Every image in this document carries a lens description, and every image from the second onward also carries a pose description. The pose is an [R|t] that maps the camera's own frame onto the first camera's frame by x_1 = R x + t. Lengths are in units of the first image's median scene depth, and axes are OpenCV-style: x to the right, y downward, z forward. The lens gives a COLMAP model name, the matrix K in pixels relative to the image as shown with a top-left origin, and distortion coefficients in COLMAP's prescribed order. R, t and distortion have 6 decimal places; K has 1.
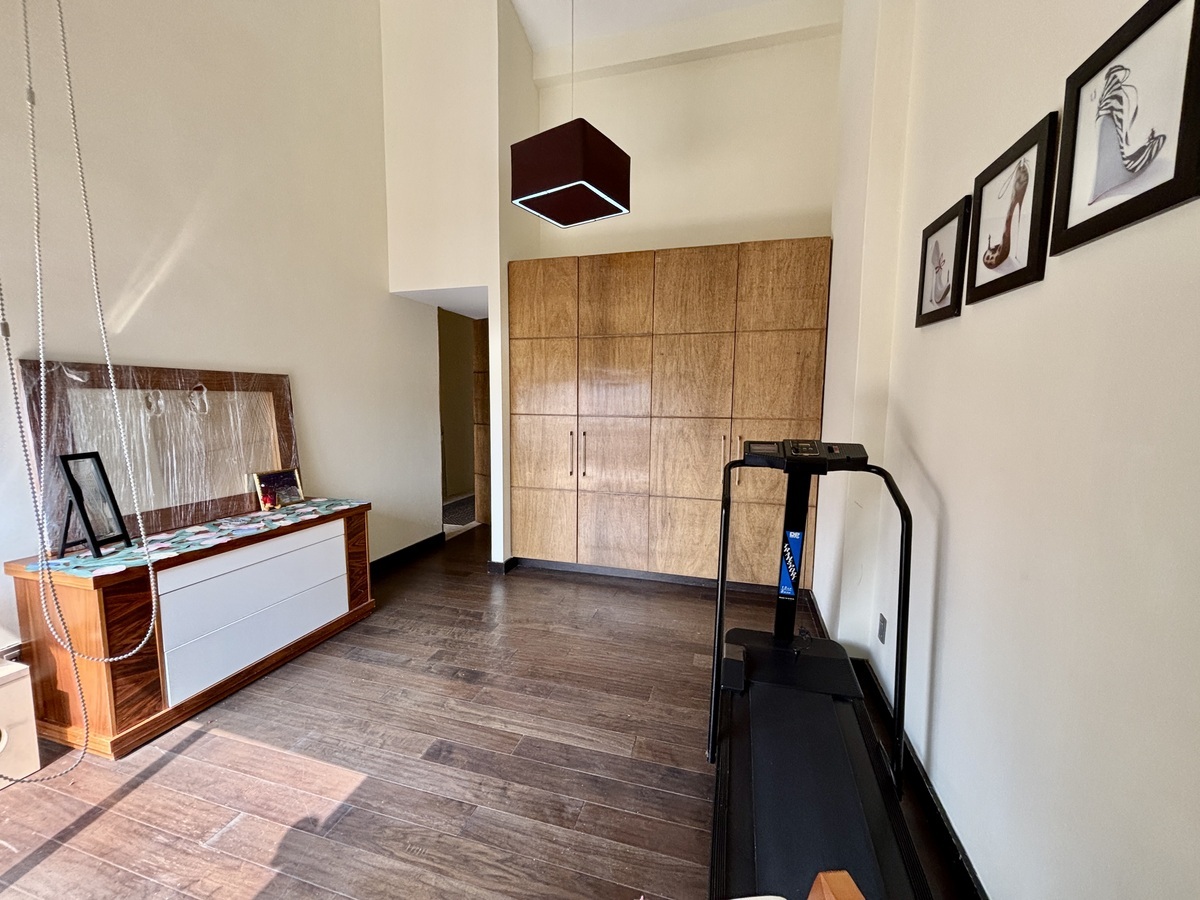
lens RADIAL K [[485.0, 0, 597.7], [0, 485.0, 452.4], [0, 0, 1]] dist [0.003204, -0.001532]
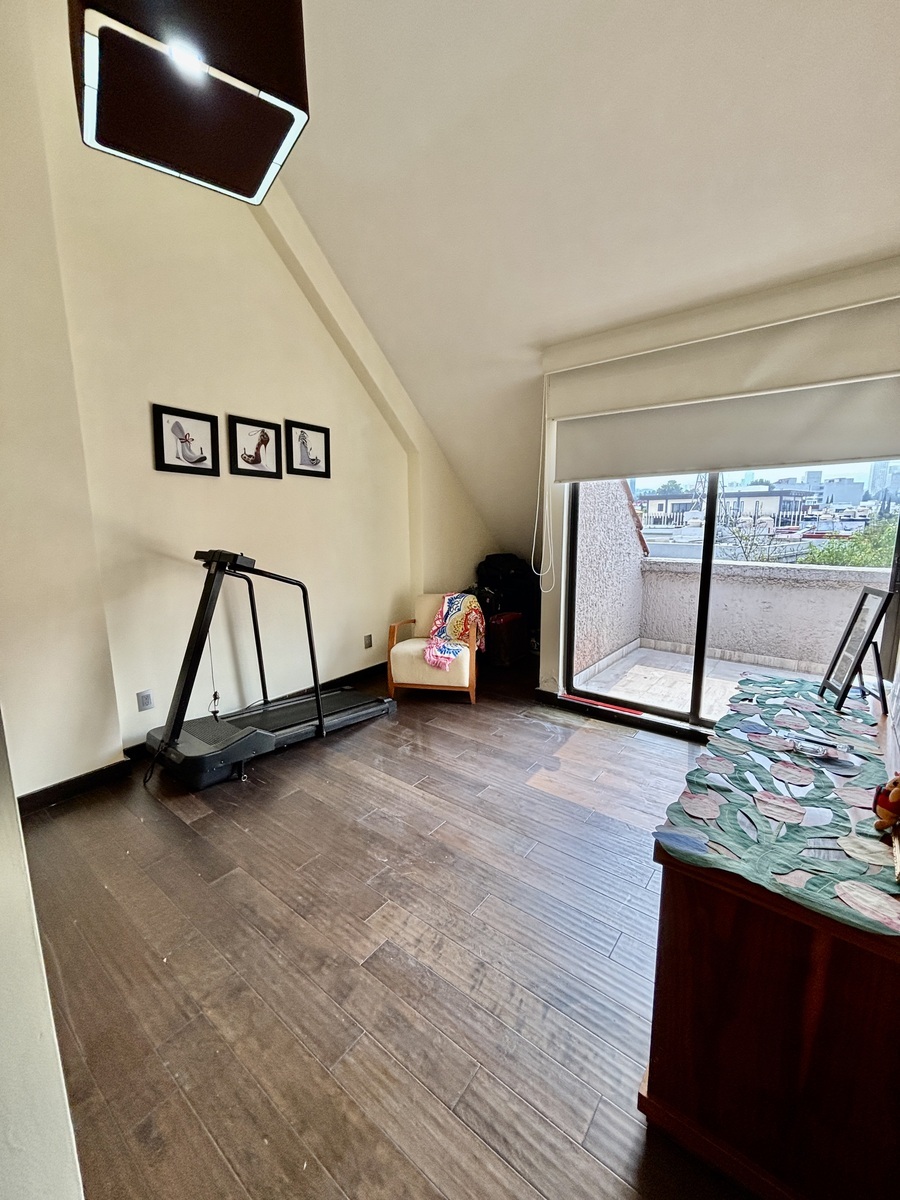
lens RADIAL K [[485.0, 0, 448.5], [0, 485.0, 598.6], [0, 0, 1]] dist [0.003204, -0.001532]
pose [[-0.927782, -0.058054, 0.368577, -0.400055], [0.046241, 0.962317, 0.267971, -0.132376], [-0.370245, 0.265662, -0.890136, 1.160577]]
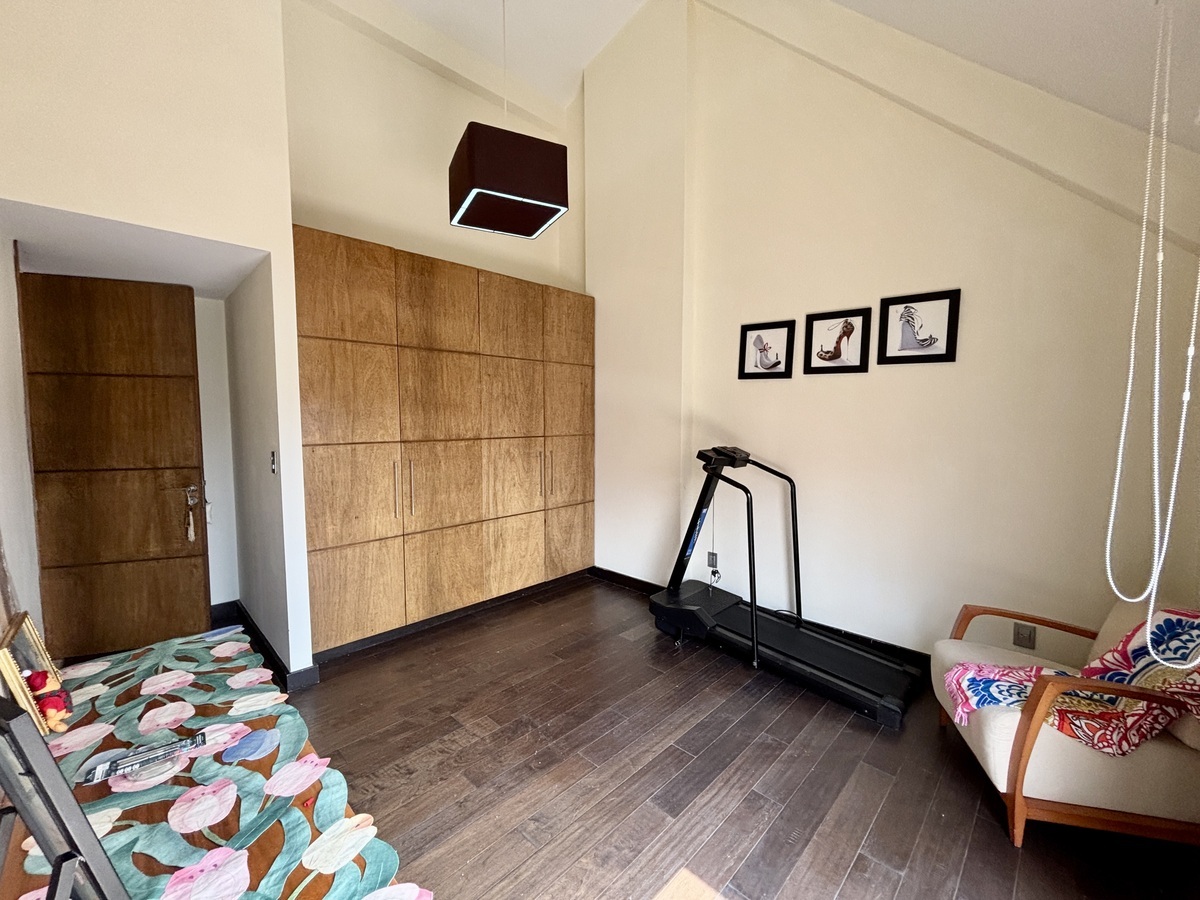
lens RADIAL K [[485.0, 0, 598.0], [0, 485.0, 451.2], [0, 0, 1]] dist [0.003204, -0.001532]
pose [[0.472005, -0.070310, 0.878788, -0.650228], [0.101815, 0.994492, 0.024882, -0.051006], [-0.875697, 0.077729, 0.476564, 0.350678]]
